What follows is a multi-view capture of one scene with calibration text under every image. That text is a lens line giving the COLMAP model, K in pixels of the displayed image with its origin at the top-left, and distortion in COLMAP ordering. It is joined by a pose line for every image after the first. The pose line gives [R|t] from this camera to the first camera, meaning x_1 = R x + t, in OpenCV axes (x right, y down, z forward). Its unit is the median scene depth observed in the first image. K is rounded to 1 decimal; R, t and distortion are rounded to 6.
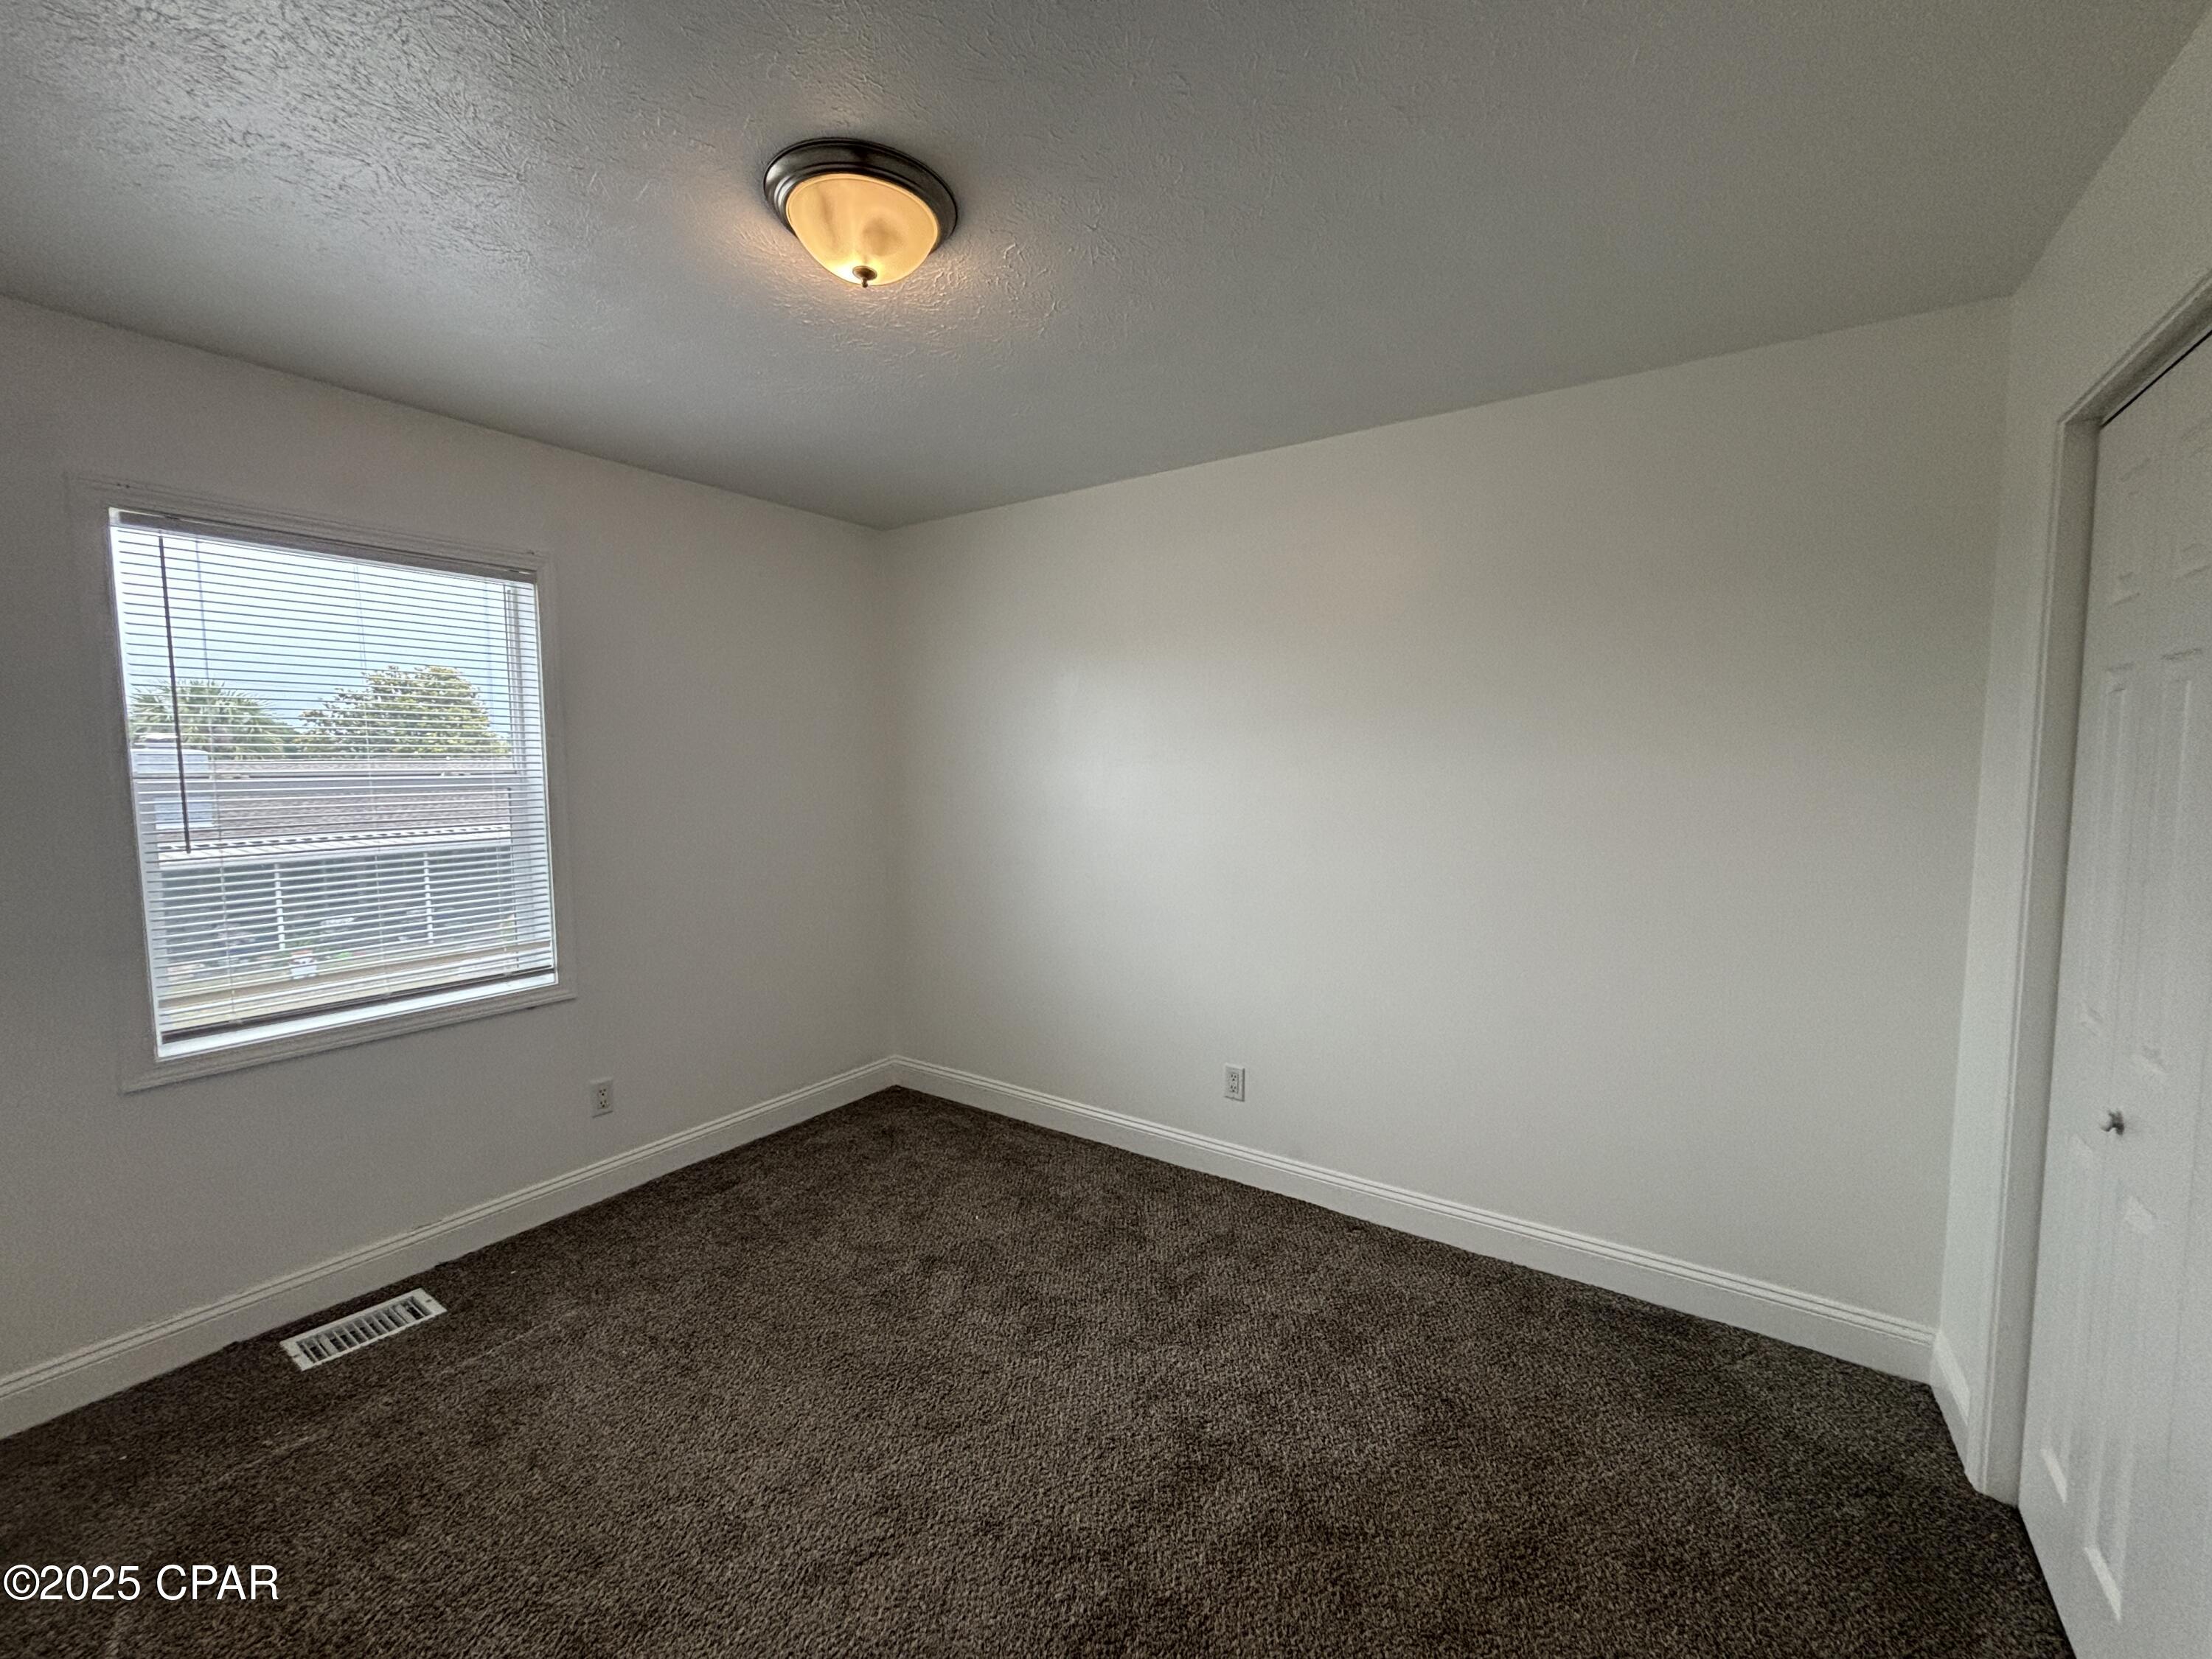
lens RADIAL K [[910.9, 0, 1093.3], [0, 910.9, 825.7], [0, 0, 1]] dist [0.035590, -0.000284]
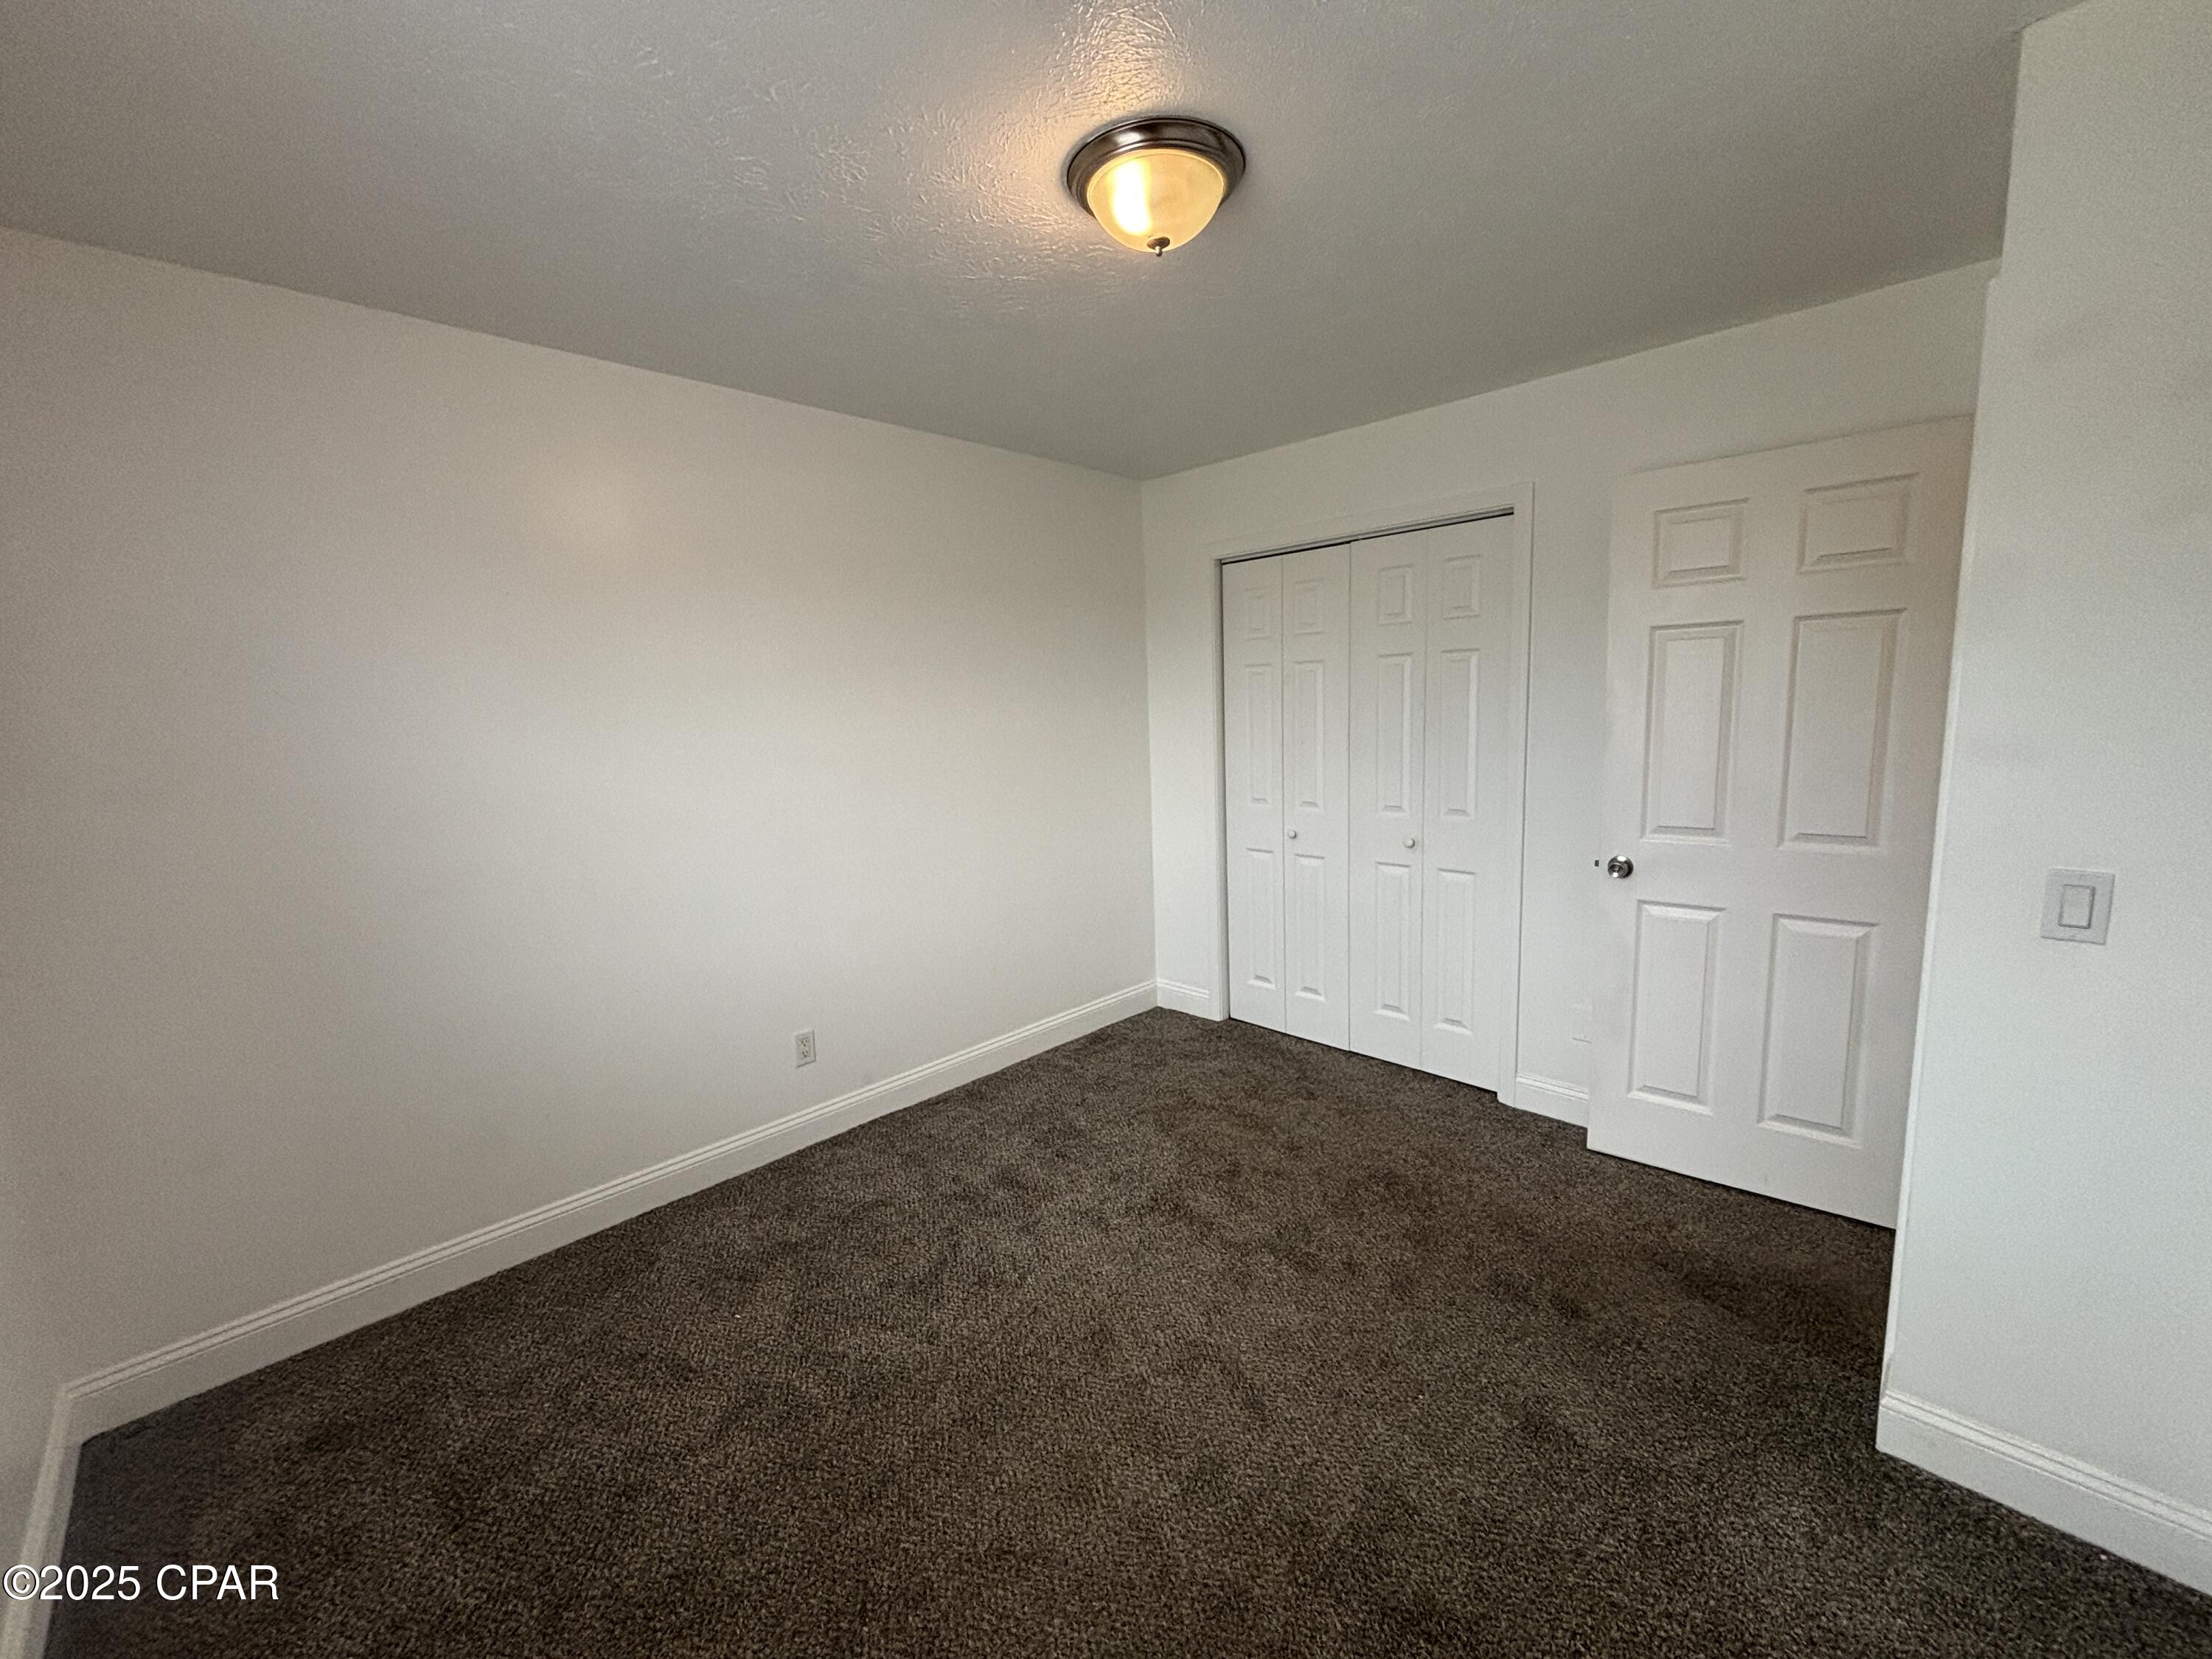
lens RADIAL K [[910.9, 0, 1093.3], [0, 910.9, 825.7], [0, 0, 1]] dist [0.035590, -0.000284]
pose [[0.181089, -0.133557, 0.974356, -0.907115], [0.109164, 0.987344, 0.115048, -0.045423], [-0.977390, 0.085530, 0.193376, 0.606579]]
